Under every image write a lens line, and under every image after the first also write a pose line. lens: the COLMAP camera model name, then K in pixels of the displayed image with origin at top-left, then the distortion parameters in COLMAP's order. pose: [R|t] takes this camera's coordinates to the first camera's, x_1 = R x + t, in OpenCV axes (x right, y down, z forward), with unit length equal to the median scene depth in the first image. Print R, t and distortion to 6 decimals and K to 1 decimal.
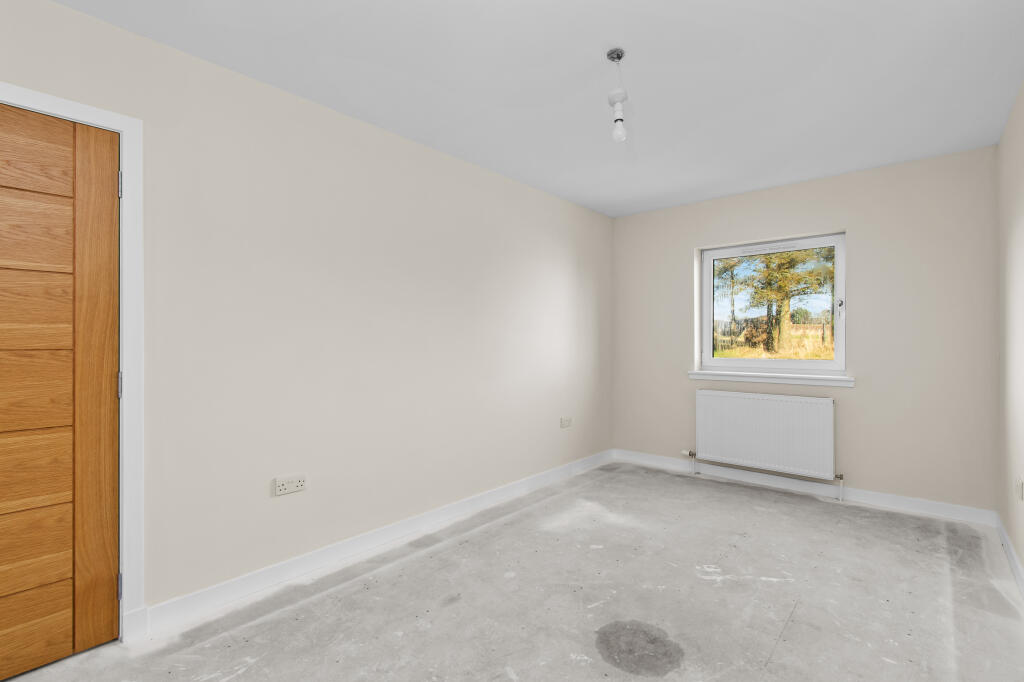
lens RADIAL K [[465.8, 0, 517.2], [0, 465.8, 339.7], [0, 0, 1]] dist [0.003422, -0.003836]
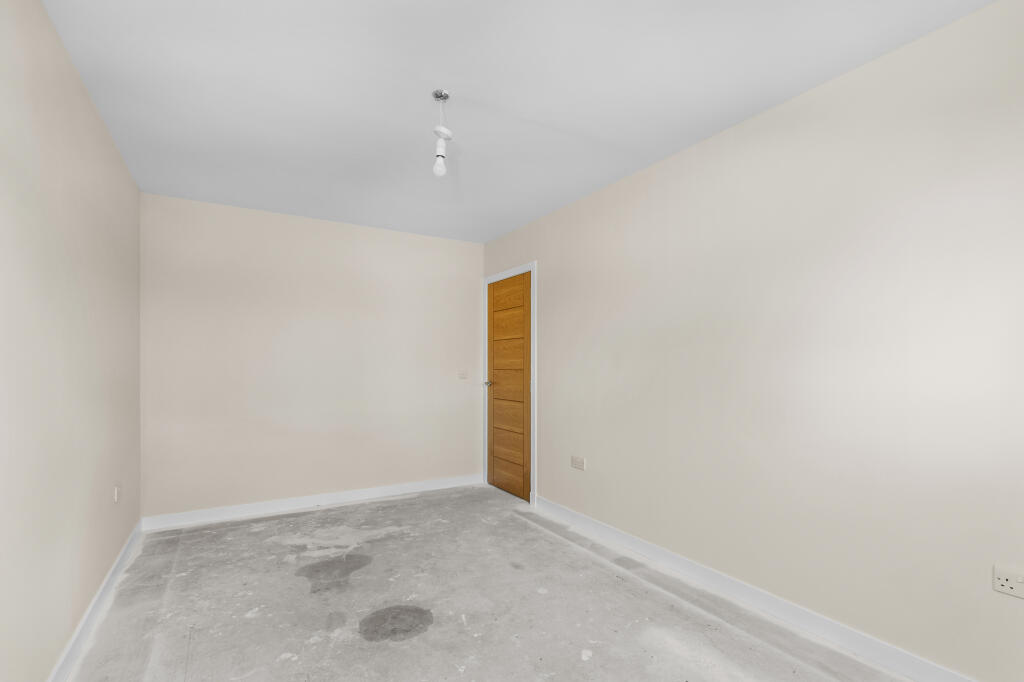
lens RADIAL K [[465.8, 0, 514.7], [0, 465.8, 360.0], [0, 0, 1]] dist [0.003422, -0.003836]
pose [[-0.297766, -0.017068, -0.954486, 1.235044], [-0.000398, 0.999842, -0.017755, 0.013865], [0.954639, -0.004907, -0.297726, 1.550219]]
